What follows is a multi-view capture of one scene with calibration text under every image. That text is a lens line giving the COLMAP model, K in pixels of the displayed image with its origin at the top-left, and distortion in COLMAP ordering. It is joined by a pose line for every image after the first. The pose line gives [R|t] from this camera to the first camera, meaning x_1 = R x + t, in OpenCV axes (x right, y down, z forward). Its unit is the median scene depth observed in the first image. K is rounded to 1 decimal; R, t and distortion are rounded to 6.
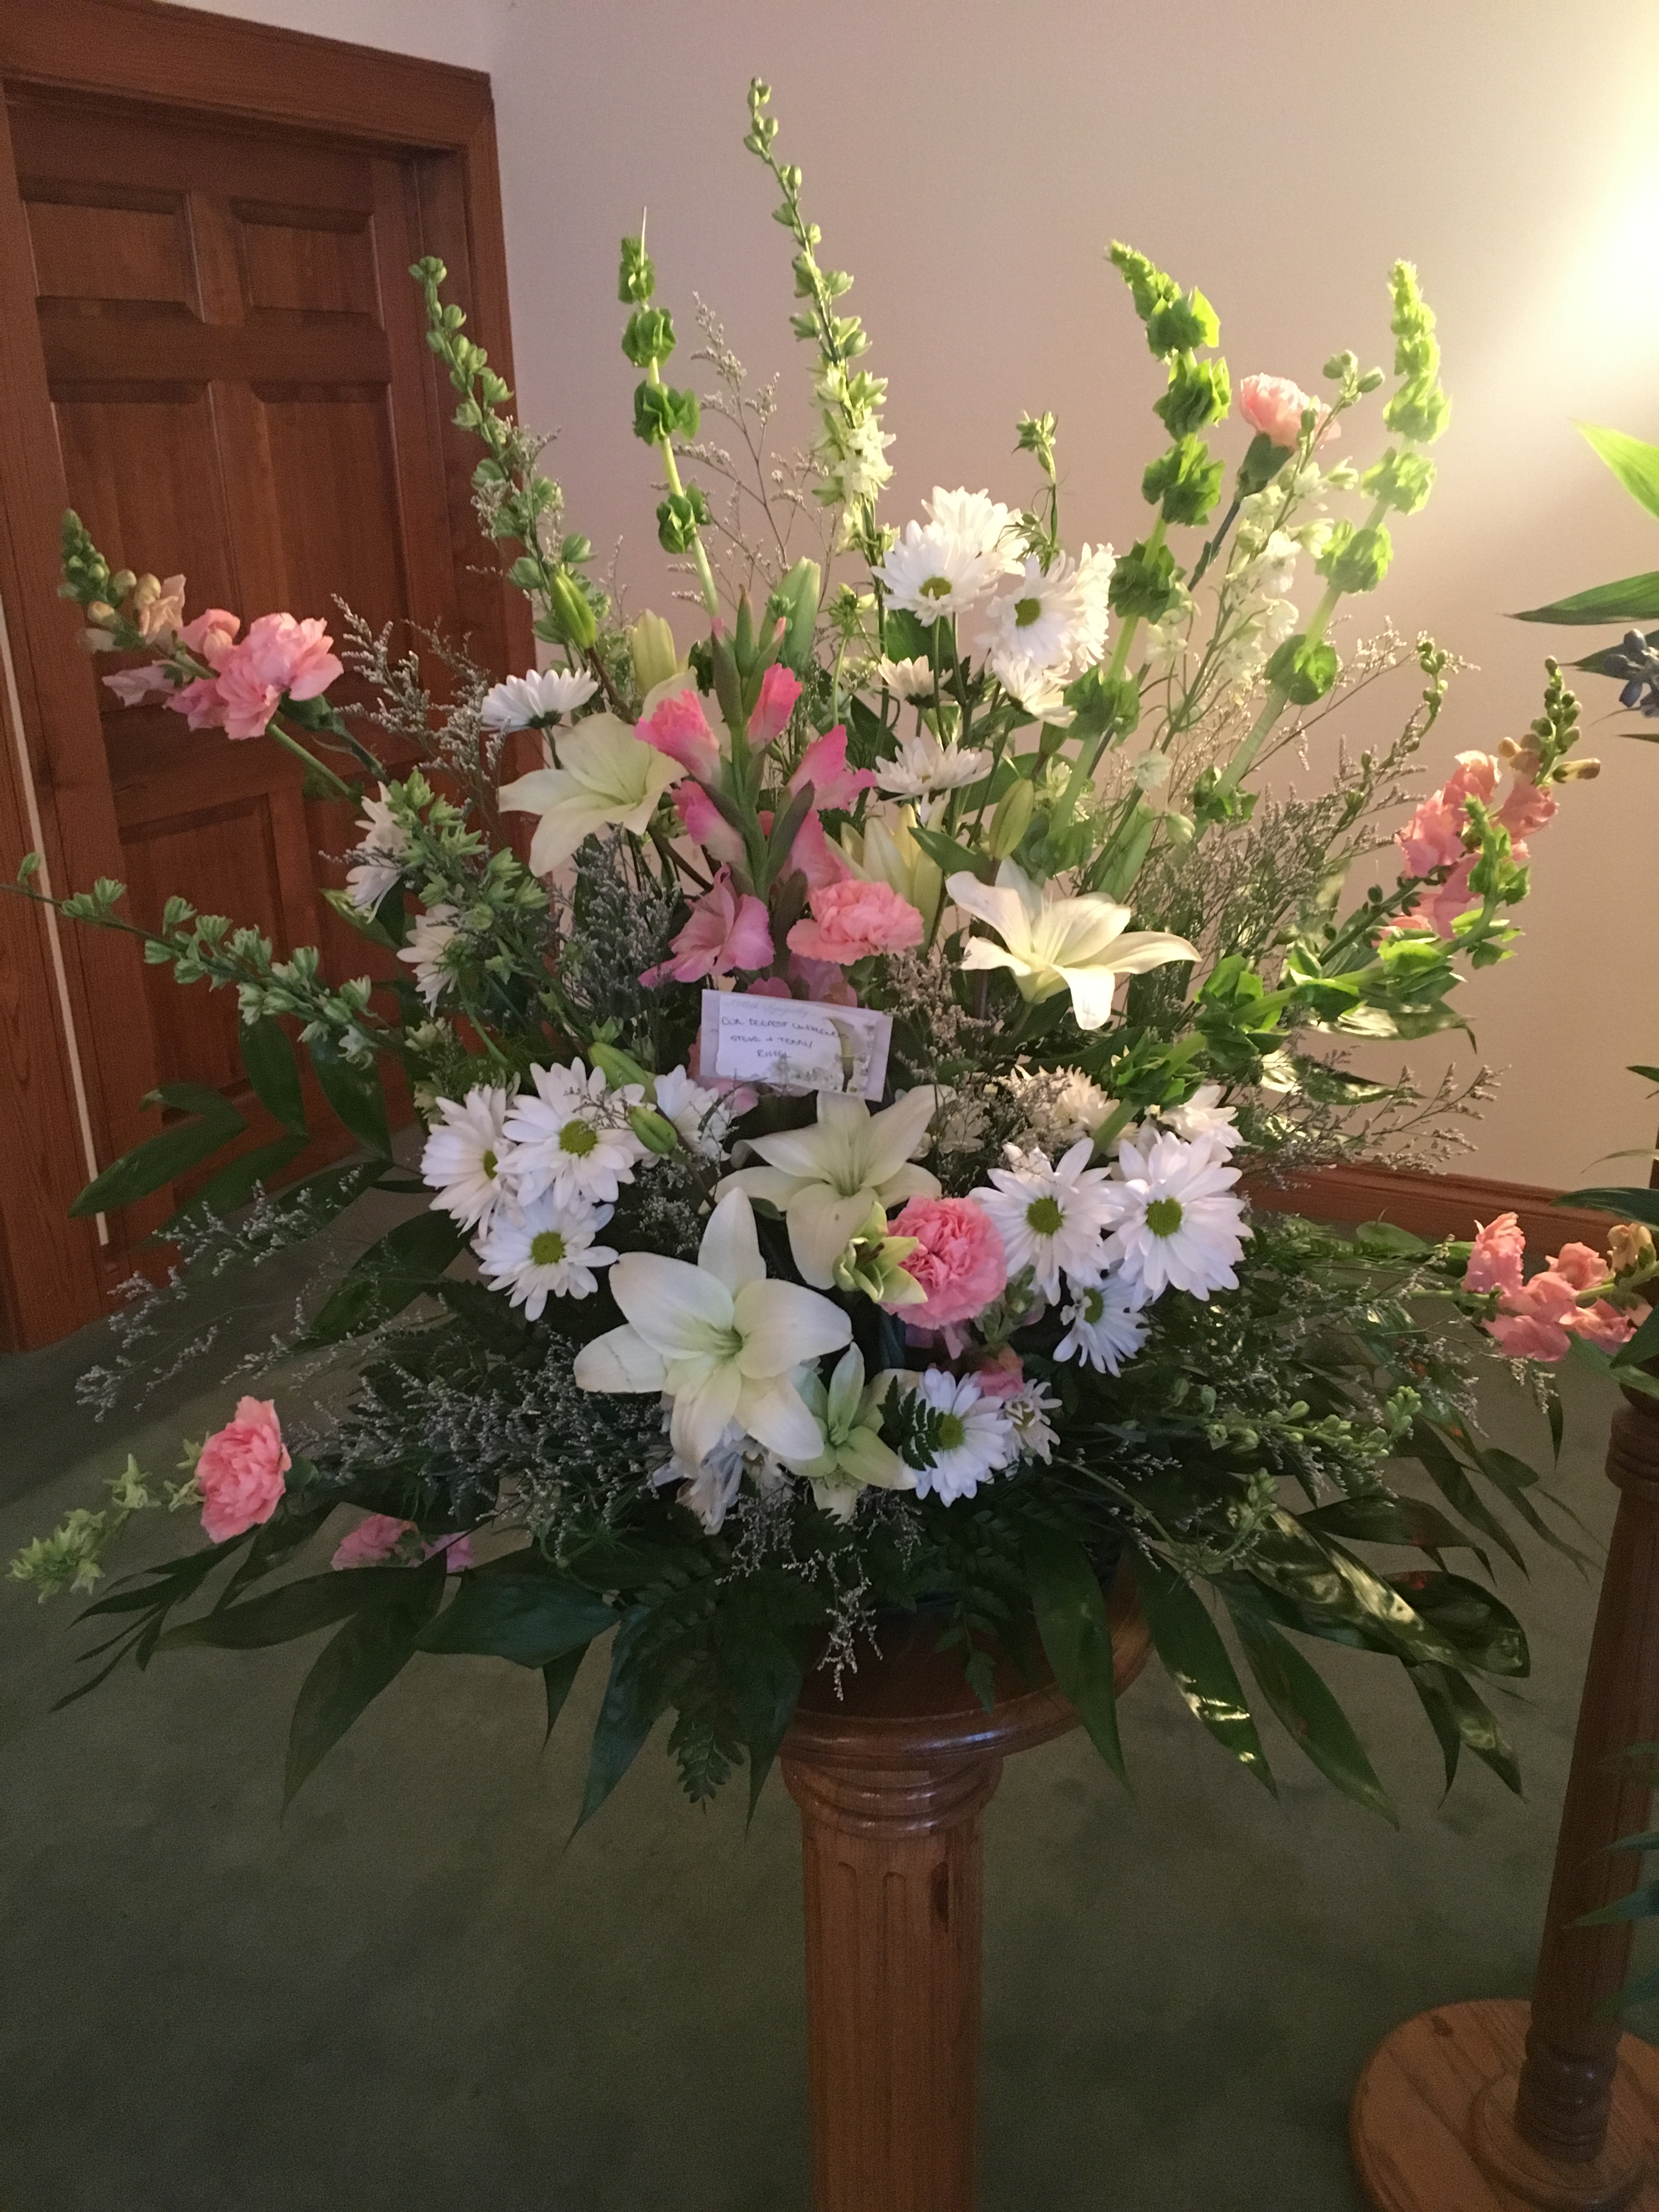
lens RADIAL K [[1955.3, 0, 816.7], [0, 1955.3, 1105.0], [0, 0, 1]] dist [0.055011, -0.013853]
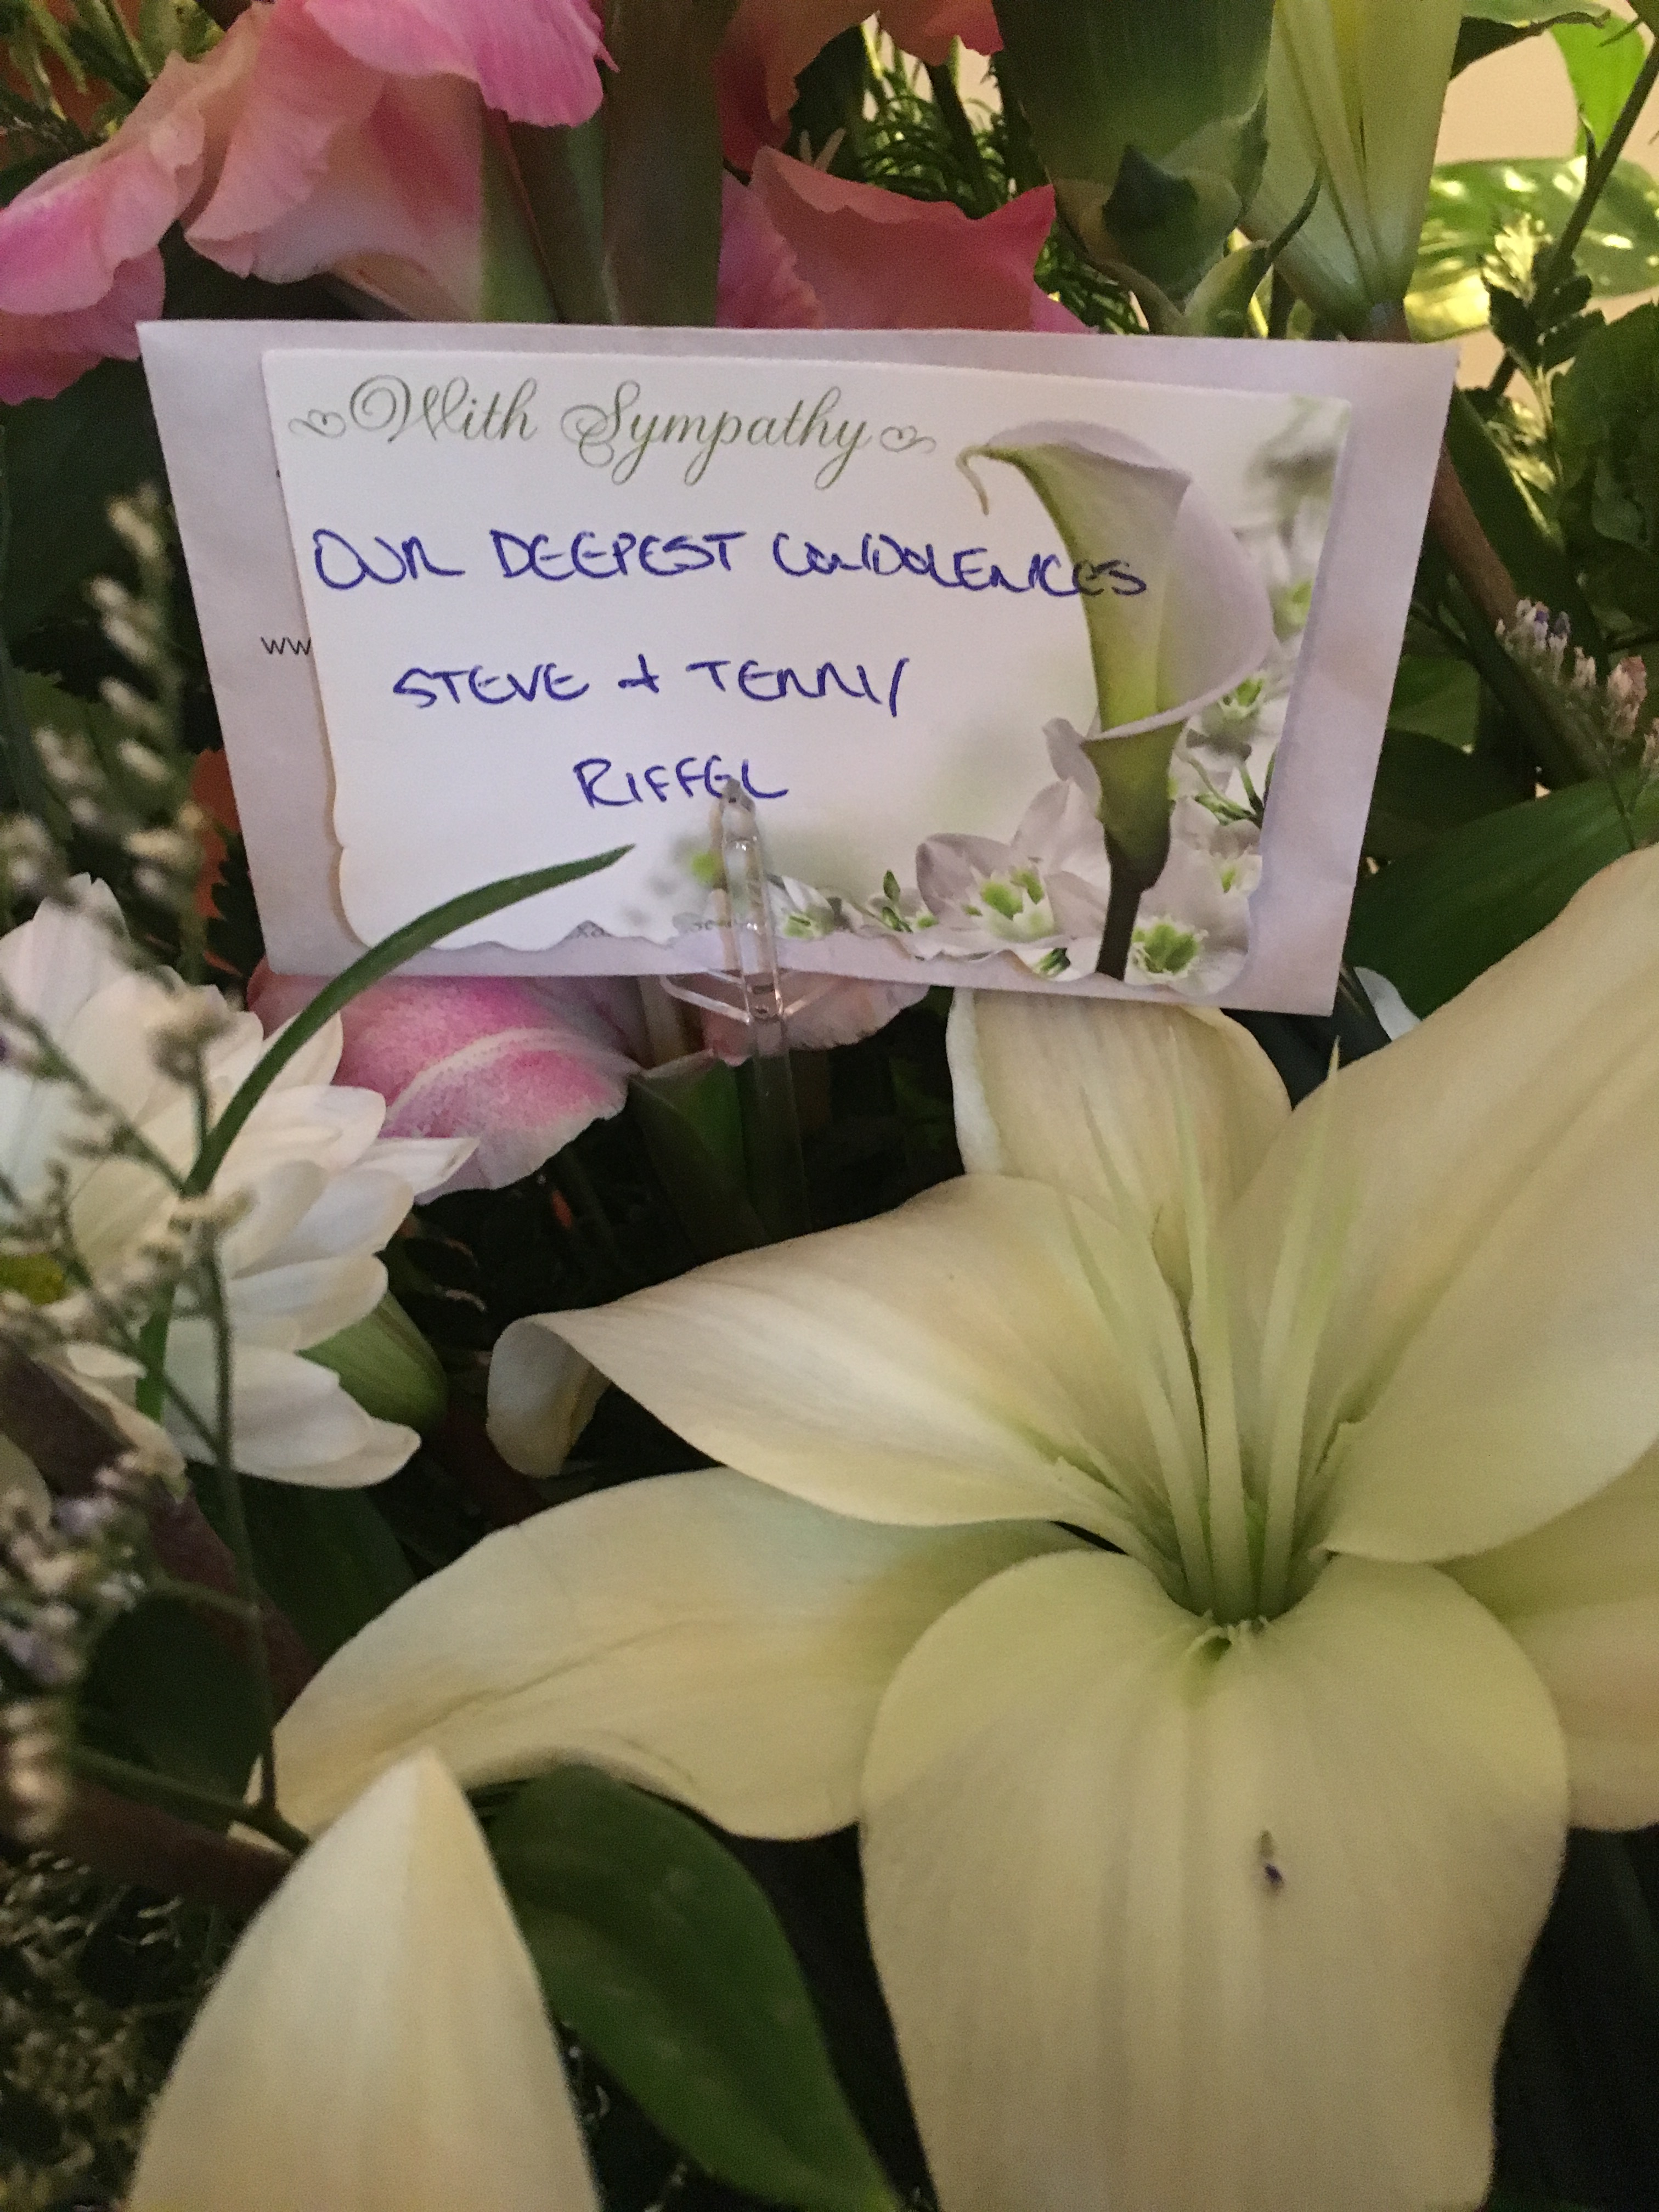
lens RADIAL K [[1955.3, 0, 816.7], [0, 1955.3, 1105.0], [0, 0, 1]] dist [0.055011, -0.013853]
pose [[0.995489, -0.094560, 0.007812, -0.014300], [0.094875, 0.993054, -0.069586, 0.014413], [-0.001178, 0.070013, 0.997545, 0.850783]]
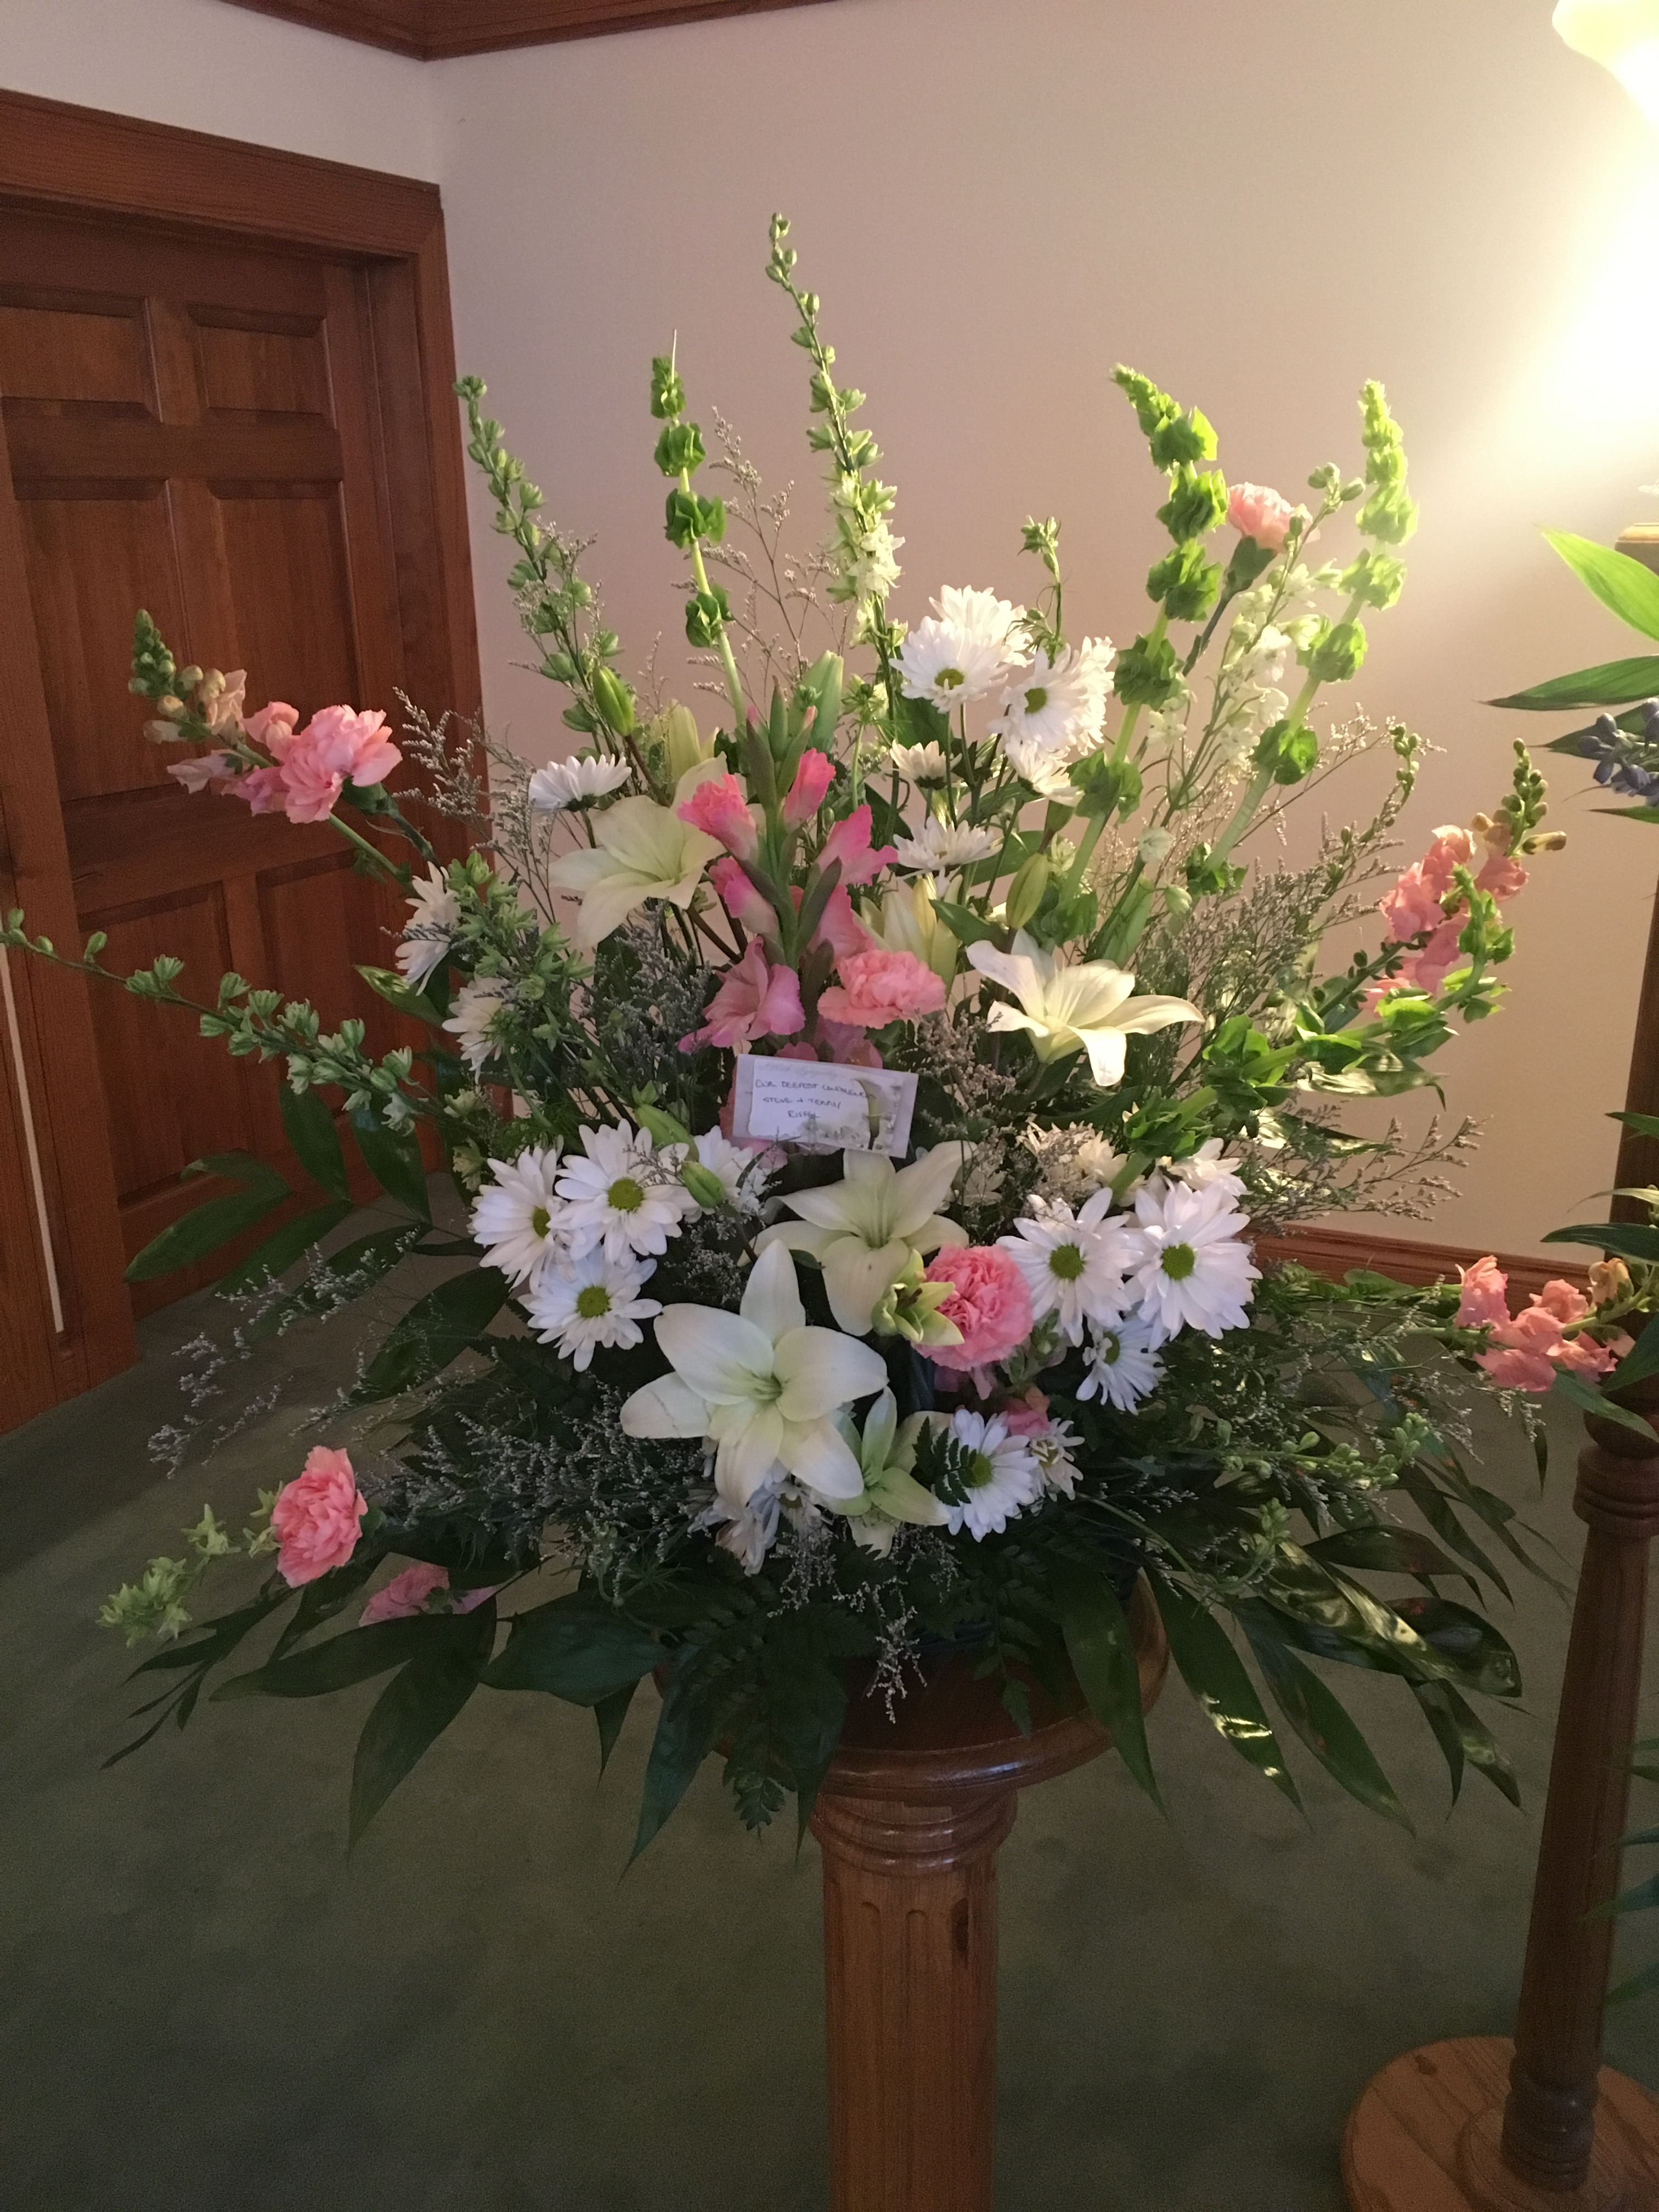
lens RADIAL K [[1953.6, 0, 821.1], [0, 1953.6, 1100.6], [0, 0, 1]] dist [0.058497, -0.009384]
pose [[0.999011, -0.013268, 0.042449, -0.058402], [0.015122, 0.998933, -0.043648, 0.012912], [-0.041824, 0.044247, 0.998145, -0.056209]]
